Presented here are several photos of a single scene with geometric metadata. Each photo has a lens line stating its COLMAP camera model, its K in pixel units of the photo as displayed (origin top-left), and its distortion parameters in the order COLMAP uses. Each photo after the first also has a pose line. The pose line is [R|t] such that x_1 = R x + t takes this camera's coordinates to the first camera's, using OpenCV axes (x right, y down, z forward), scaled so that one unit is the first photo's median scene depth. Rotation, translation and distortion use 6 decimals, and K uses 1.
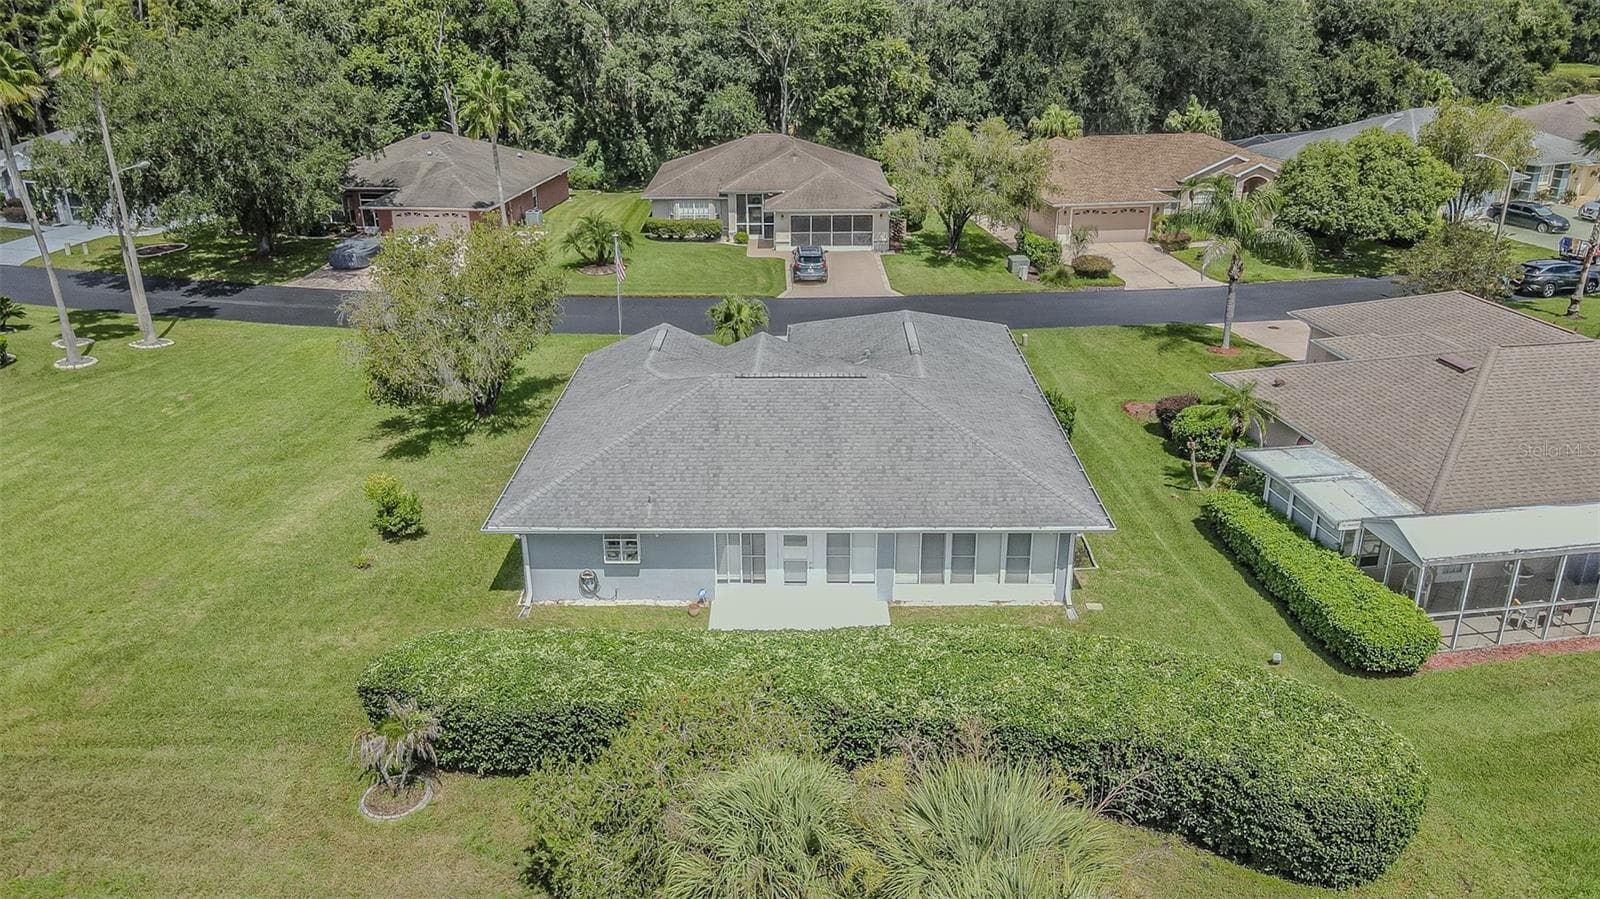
lens RADIAL K [[1187.3, 0, 803.9], [0, 1187.3, 450.4], [0, 0, 1]] dist [-0.007180, 0.048075]
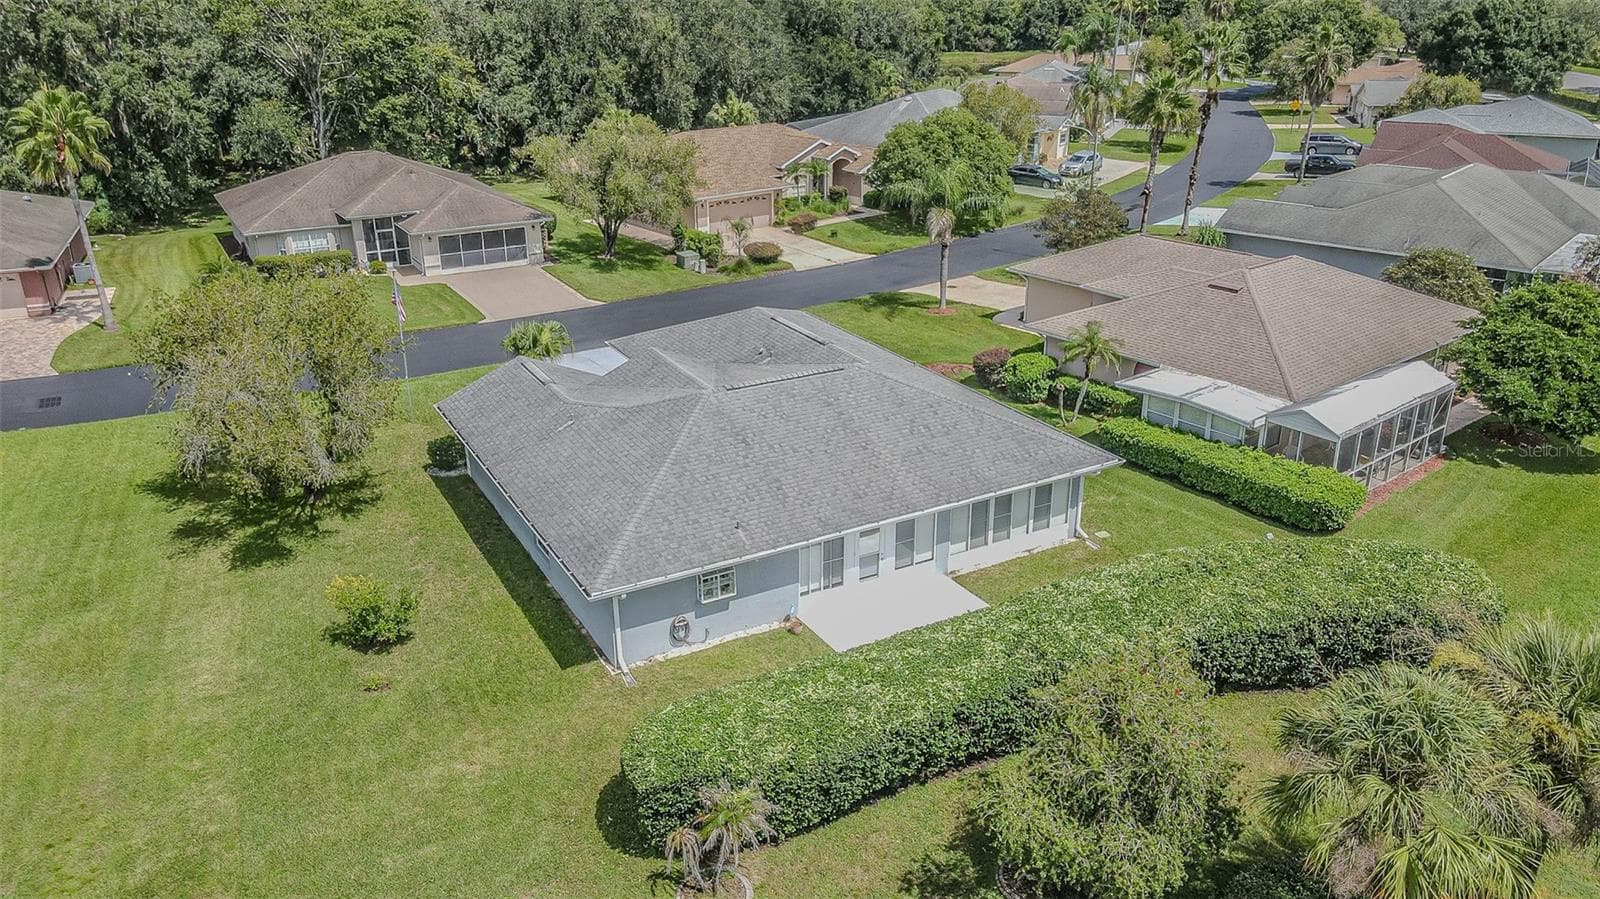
lens RADIAL K [[1187.3, 0, 803.9], [0, 1187.3, 450.4], [0, 0, 1]] dist [-0.007180, 0.048075]
pose [[0.867230, -0.186506, 0.461658, -0.241175], [0.187647, 0.981254, 0.043923, -0.023331], [-0.461196, 0.048538, 0.885970, 0.063311]]
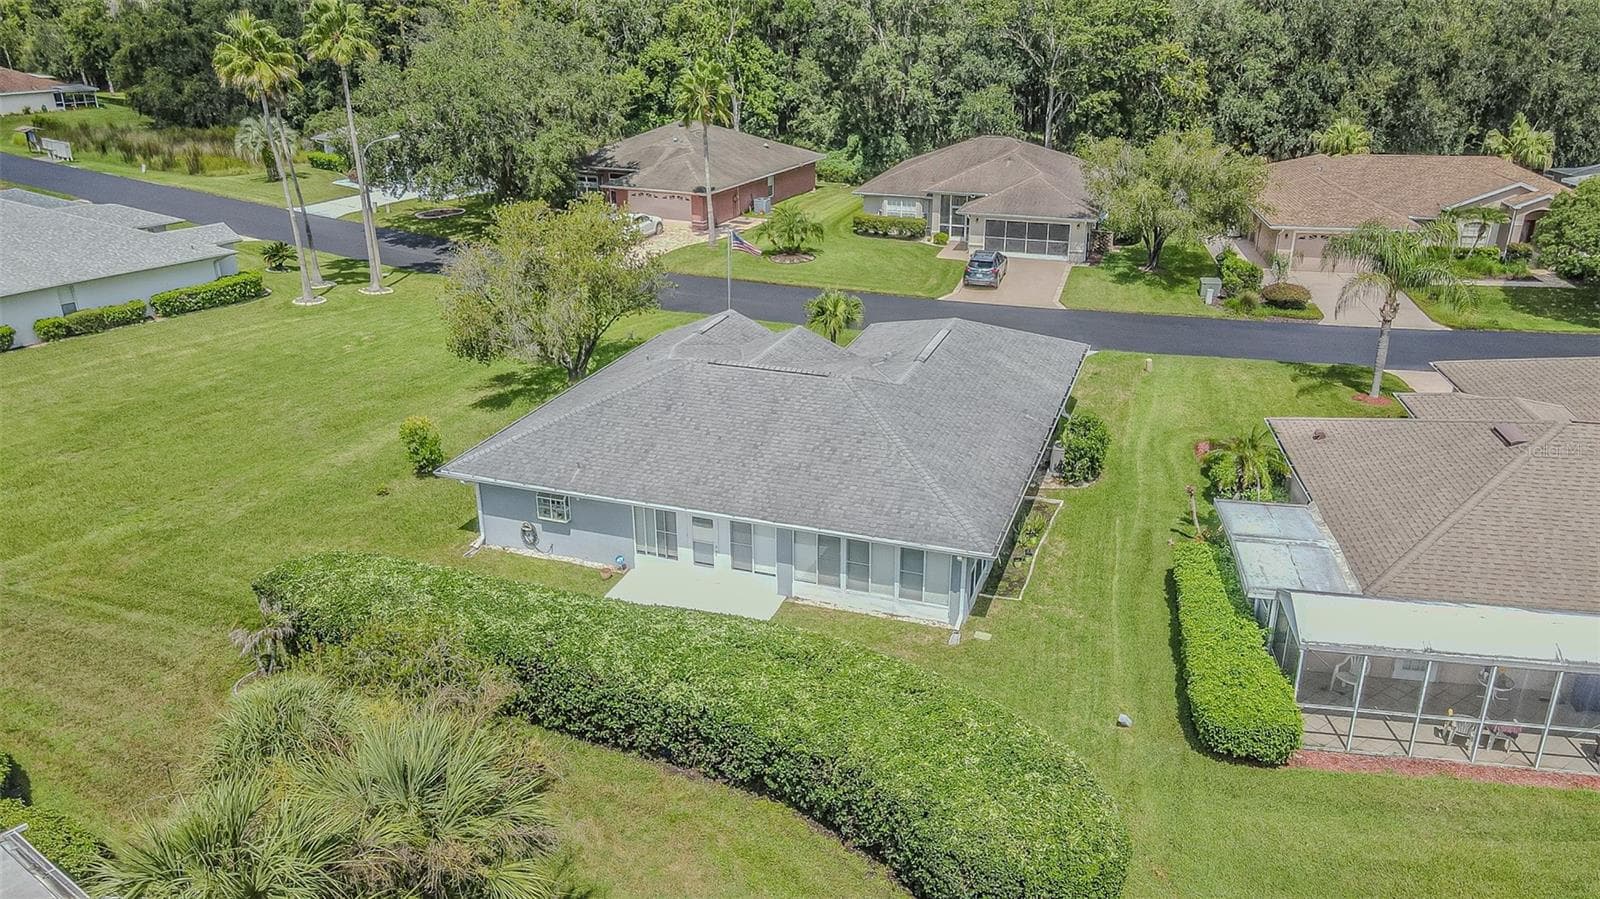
lens RADIAL K [[1187.3, 0, 803.9], [0, 1187.3, 450.4], [0, 0, 1]] dist [-0.007180, 0.048075]
pose [[0.945509, 0.125431, -0.300464, 0.181019], [-0.125108, 0.991933, 0.020397, -0.009079], [0.300599, 0.018305, 0.953575, 0.018166]]
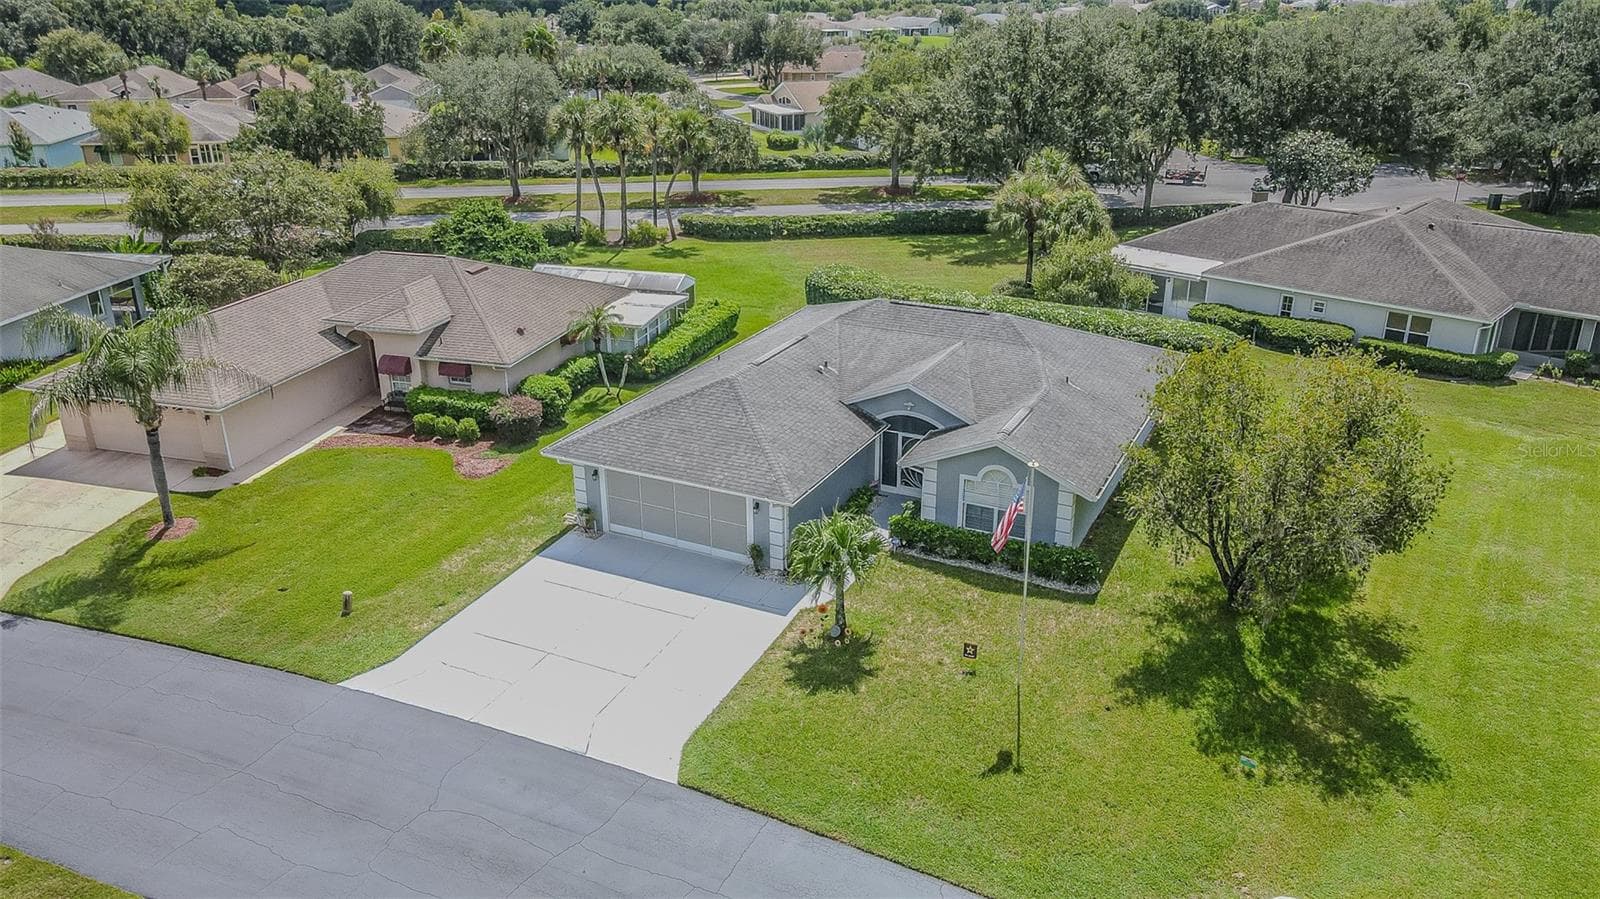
lens RADIAL K [[1187.3, 0, 803.9], [0, 1187.3, 450.4], [0, 0, 1]] dist [-0.007180, 0.048075]
pose [[-0.899313, -0.157820, 0.407834, -0.212976], [0.170171, 0.732804, 0.658817, -0.416515], [-0.402837, 0.661885, -0.632164, 1.024143]]
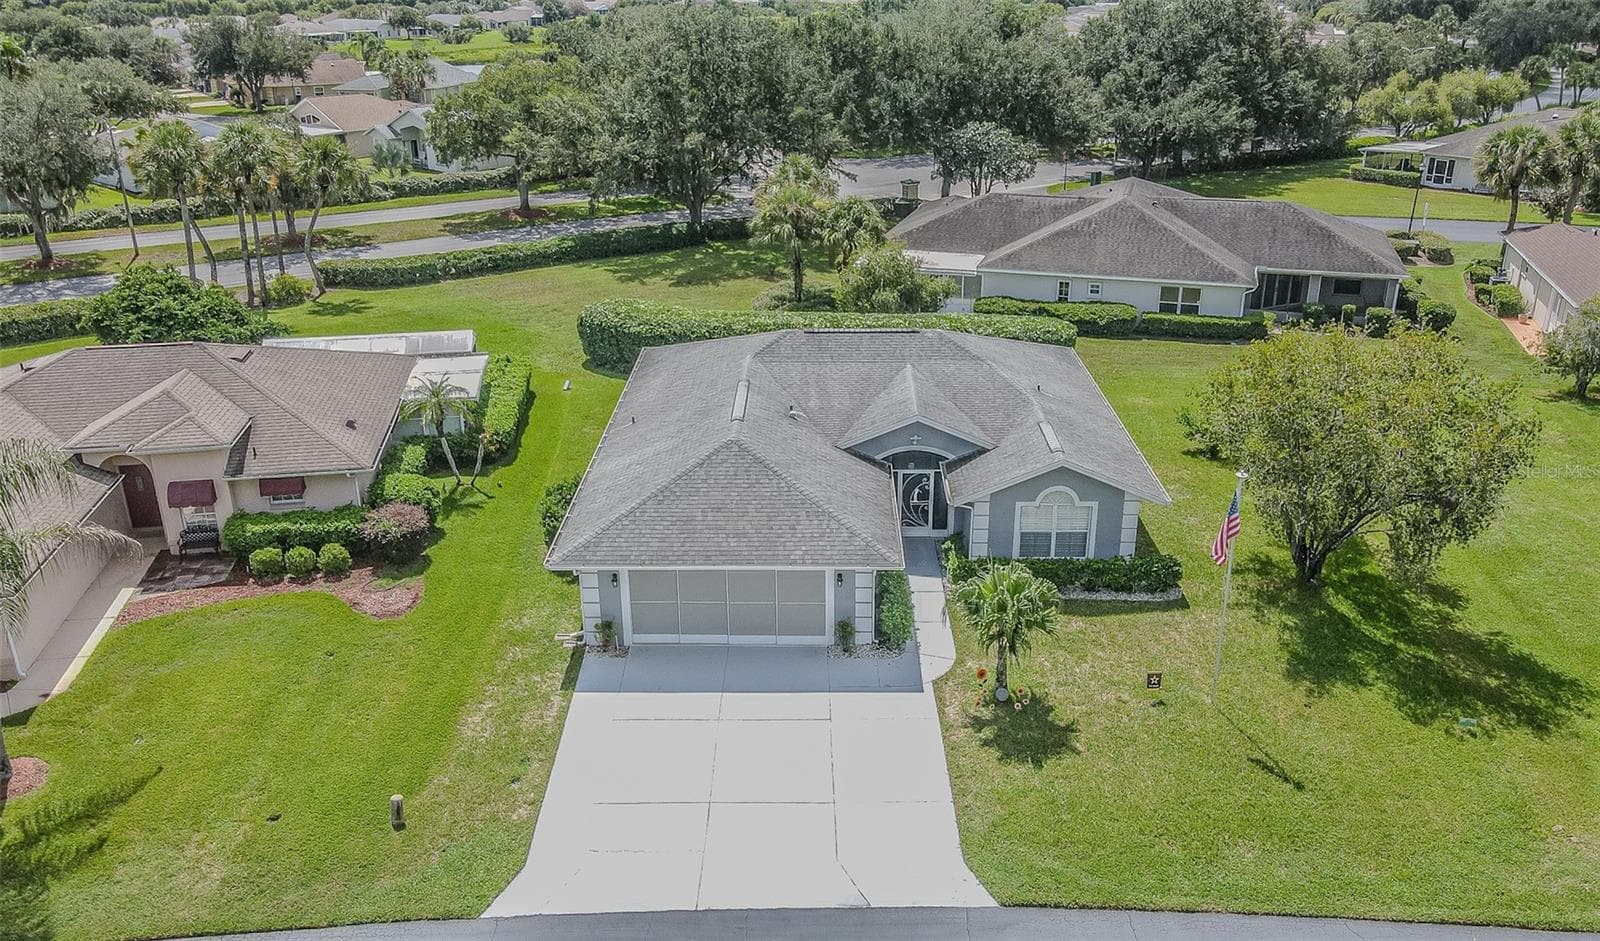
lens RADIAL K [[1260.3, 0, 775.1], [0, 1260.3, 470.8], [0, 0, 1]] dist [-0.003875, 0.052181]
pose [[-0.999877, 0.005985, 0.014490, 0.032398], [0.014366, 0.719845, 0.693986, -0.425267], [-0.006278, 0.694109, -0.719842, 1.039977]]
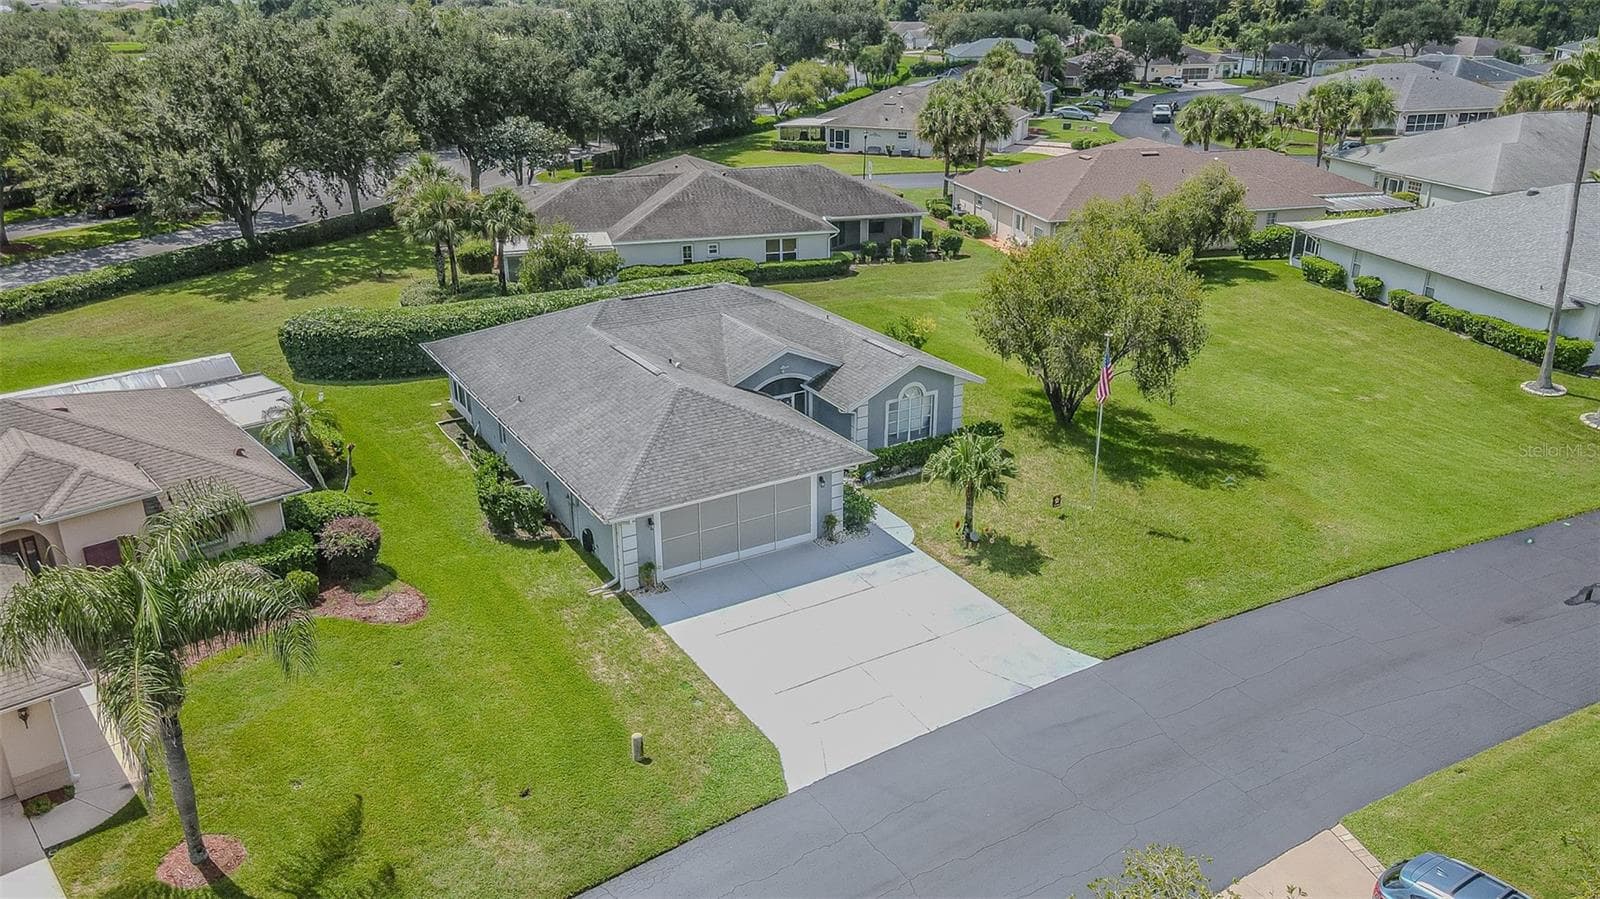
lens RADIAL K [[1223.2, 0, 749.2], [0, 1223.2, 448.7], [0, 0, 1]] dist [0.003287, 0.005362]
pose [[-0.854973, 0.195120, -0.480572, 0.311304], [-0.188856, 0.745829, 0.638806, -0.422557], [0.483068, 0.636921, -0.600814, 1.032169]]
